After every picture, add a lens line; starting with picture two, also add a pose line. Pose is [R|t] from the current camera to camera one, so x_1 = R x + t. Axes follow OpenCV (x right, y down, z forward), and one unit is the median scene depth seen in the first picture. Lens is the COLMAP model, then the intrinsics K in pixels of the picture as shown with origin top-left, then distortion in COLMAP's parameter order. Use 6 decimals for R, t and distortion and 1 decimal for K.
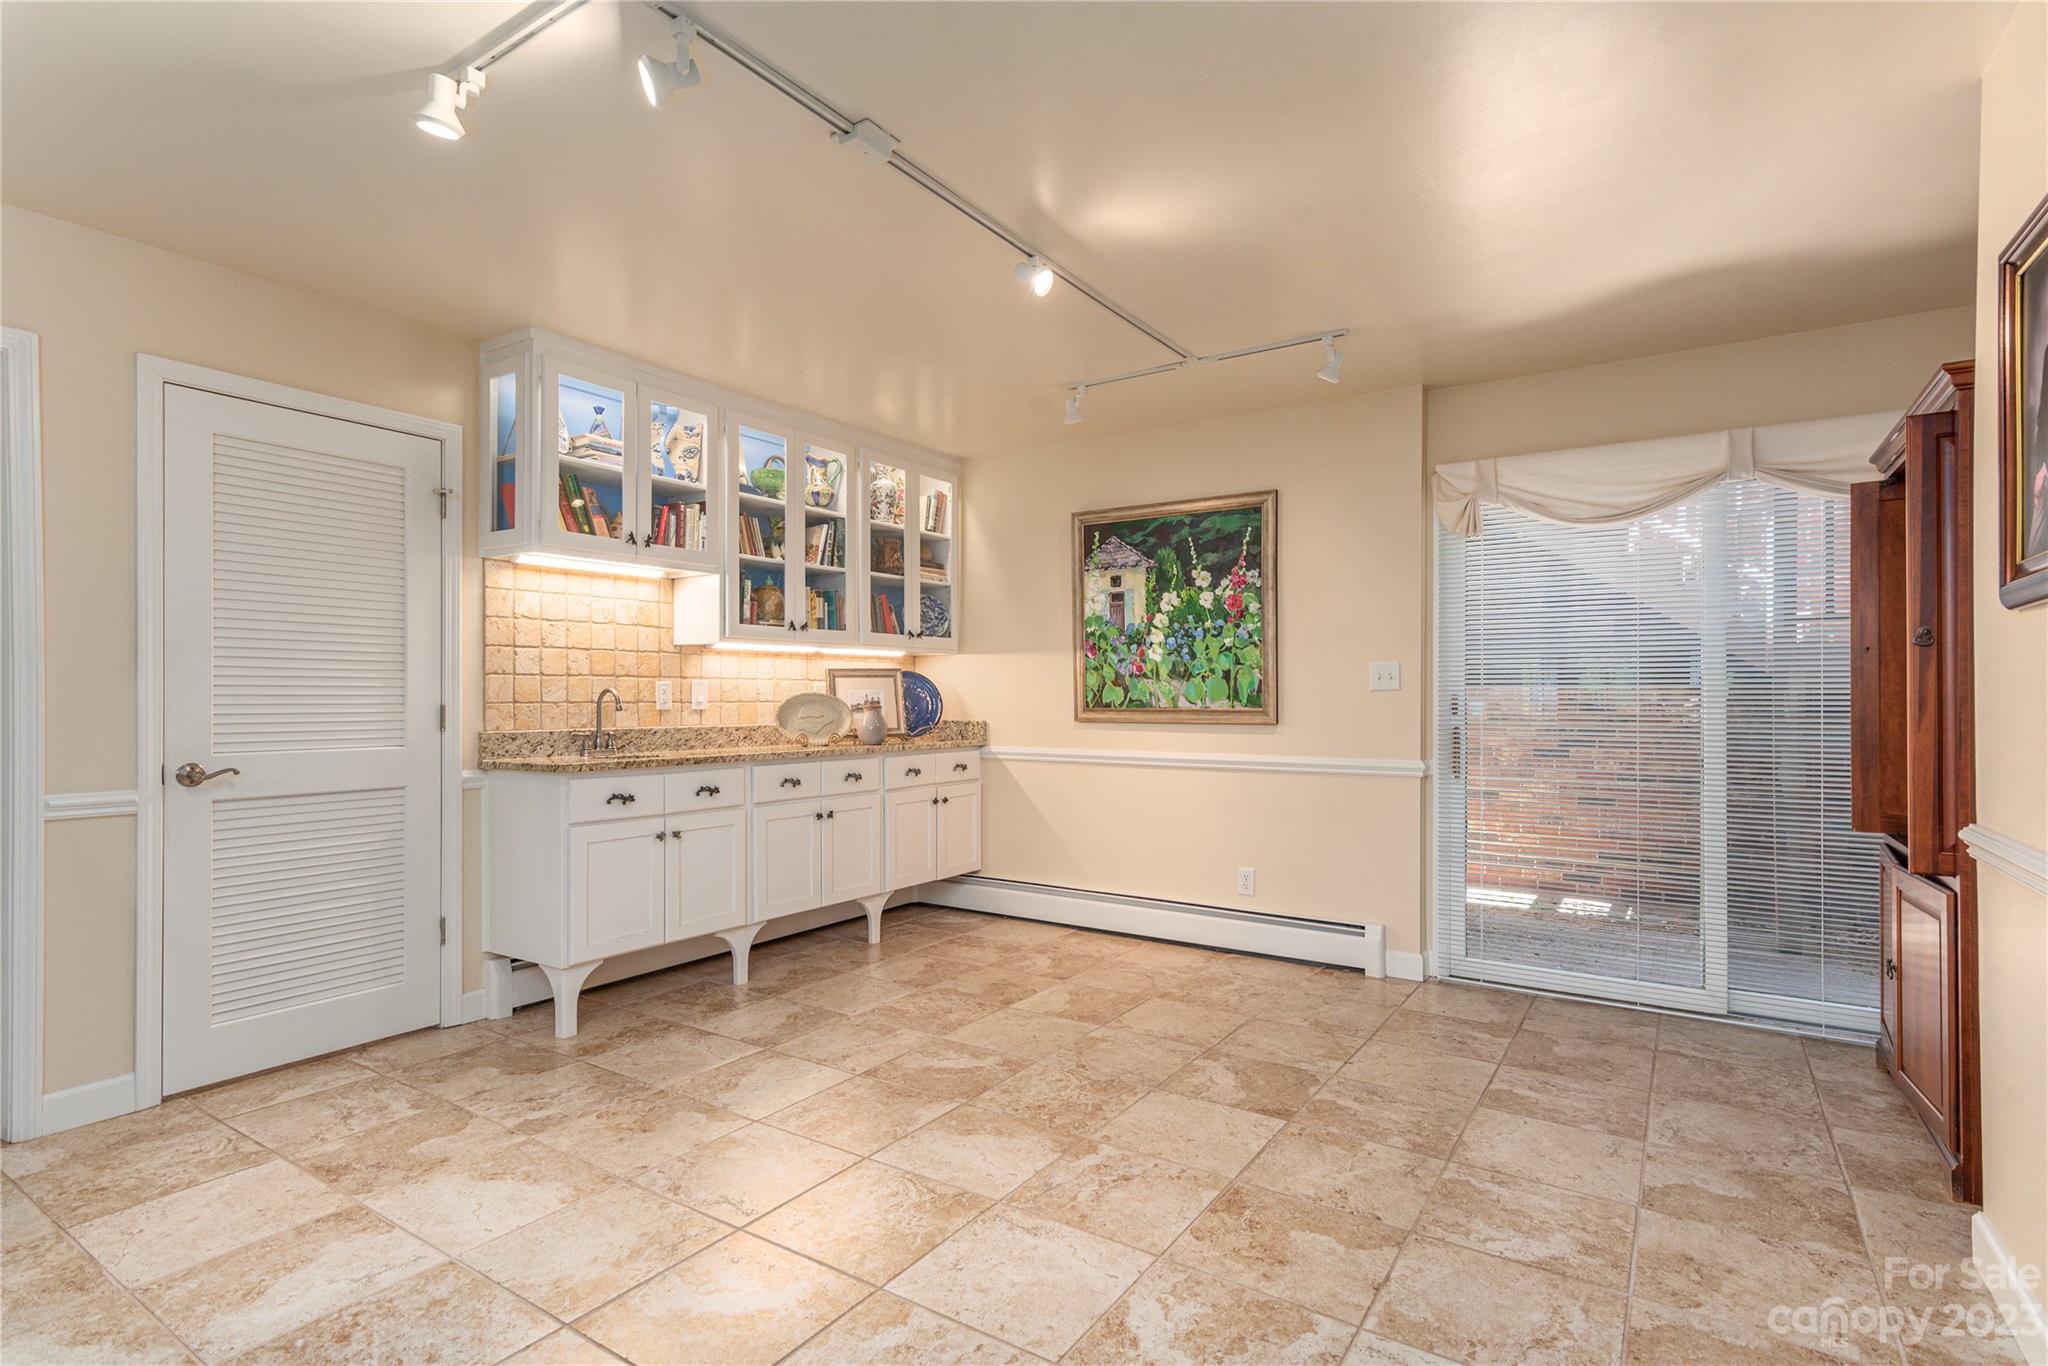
lens RADIAL K [[1008.3, 0, 1022.6], [0, 1008.3, 683.4], [0, 0, 1]] dist [0.016917, 0.000365]
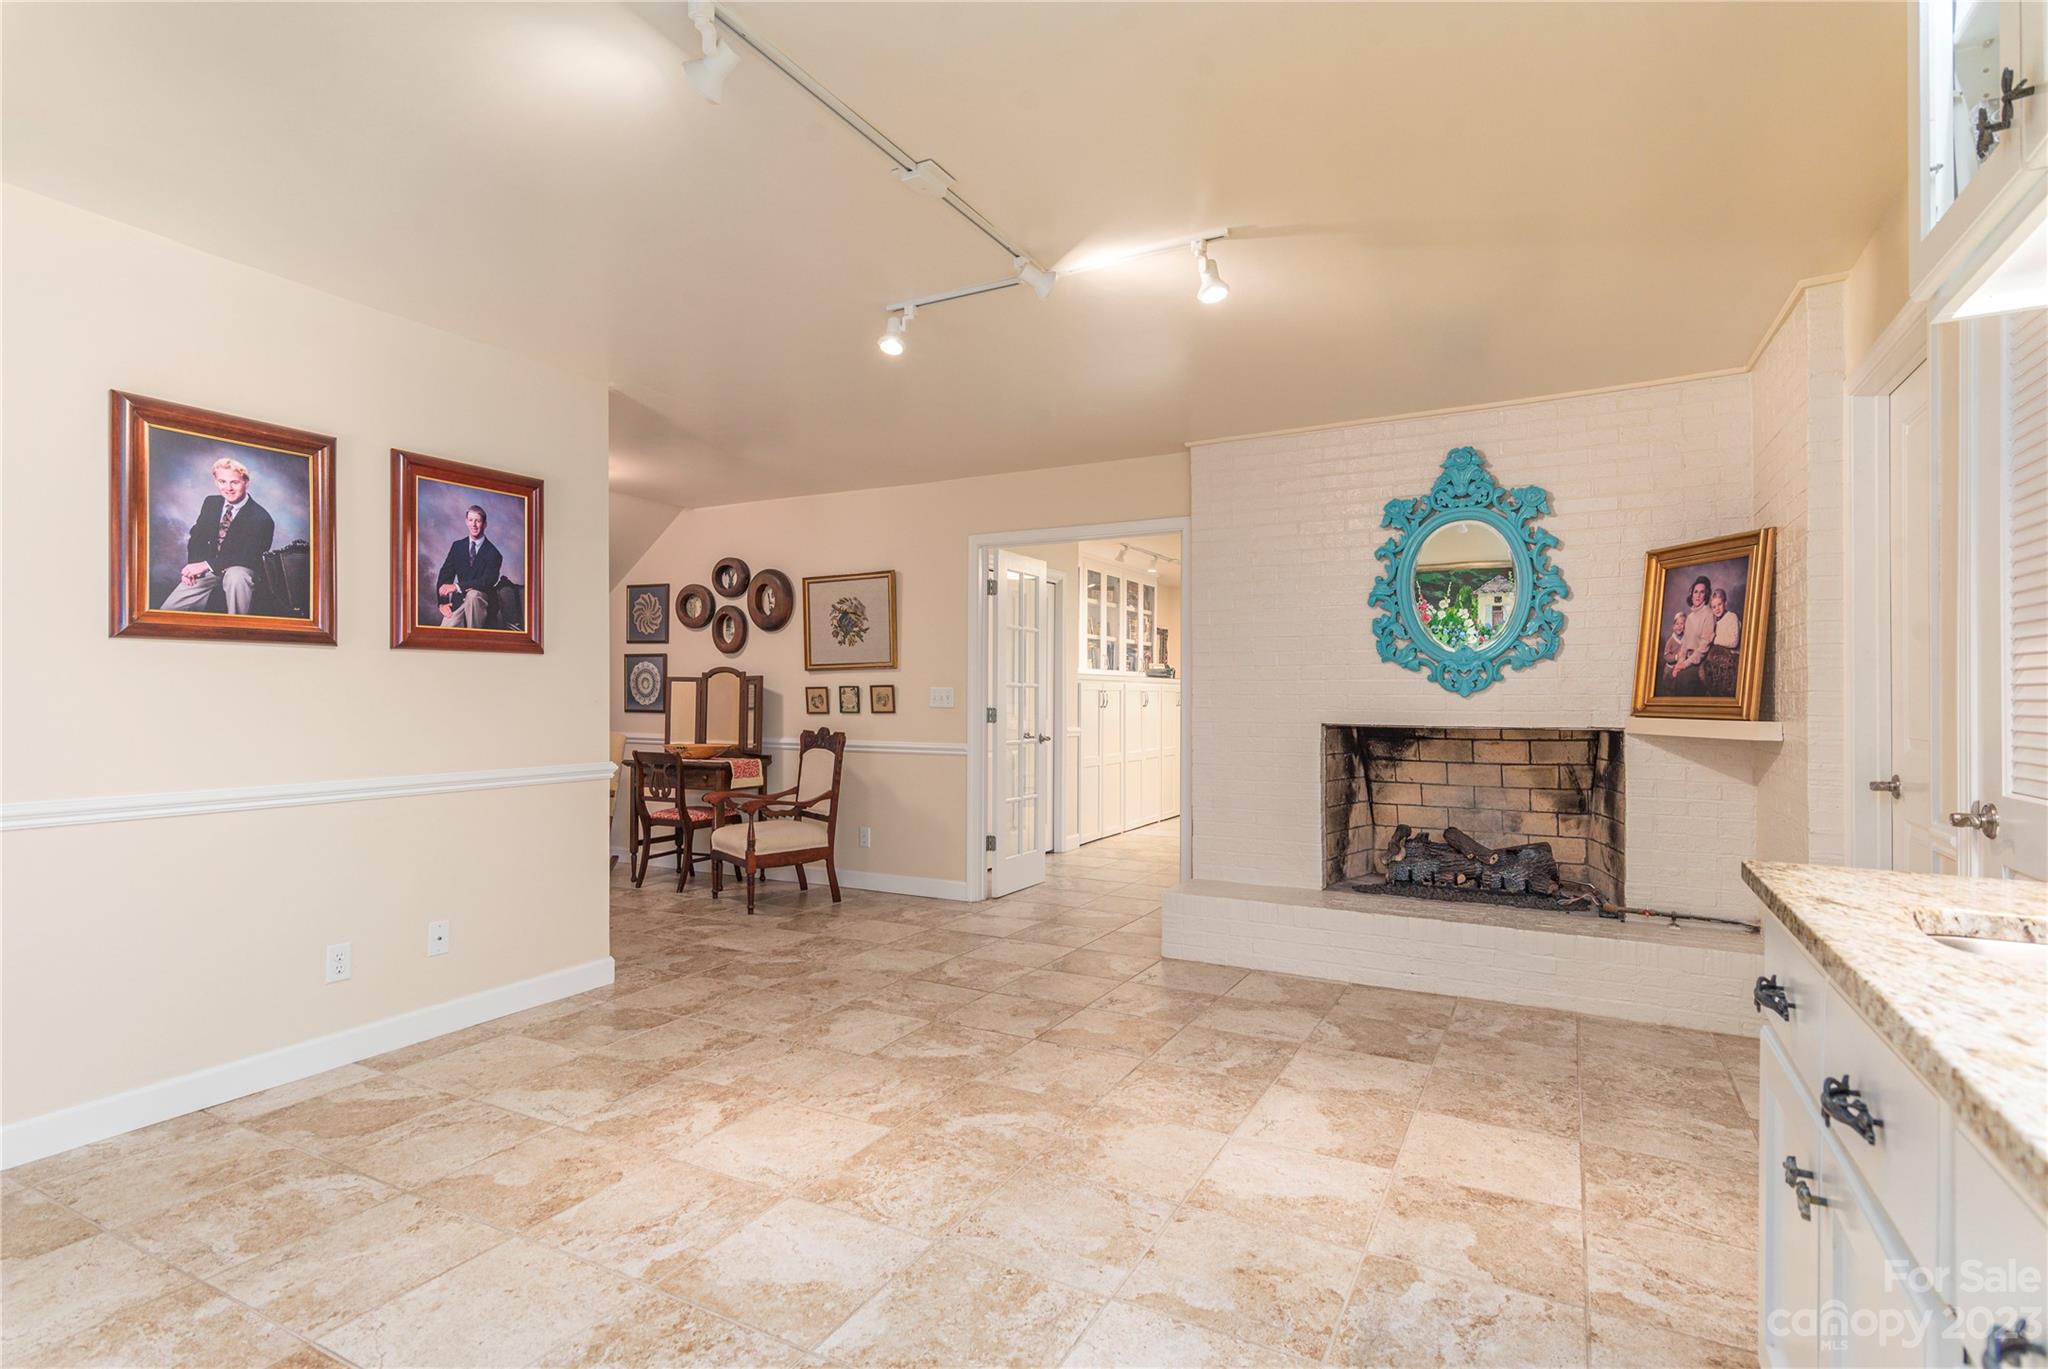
lens RADIAL K [[1008.3, 0, 1022.6], [0, 1008.3, 684.9], [0, 0, 1]] dist [0.016917, 0.000365]
pose [[-0.996067, -0.003934, -0.088512, -0.156781], [-0.001684, 0.999674, -0.025483, 0.023526], [0.088583, -0.025234, -0.995749, 1.960184]]
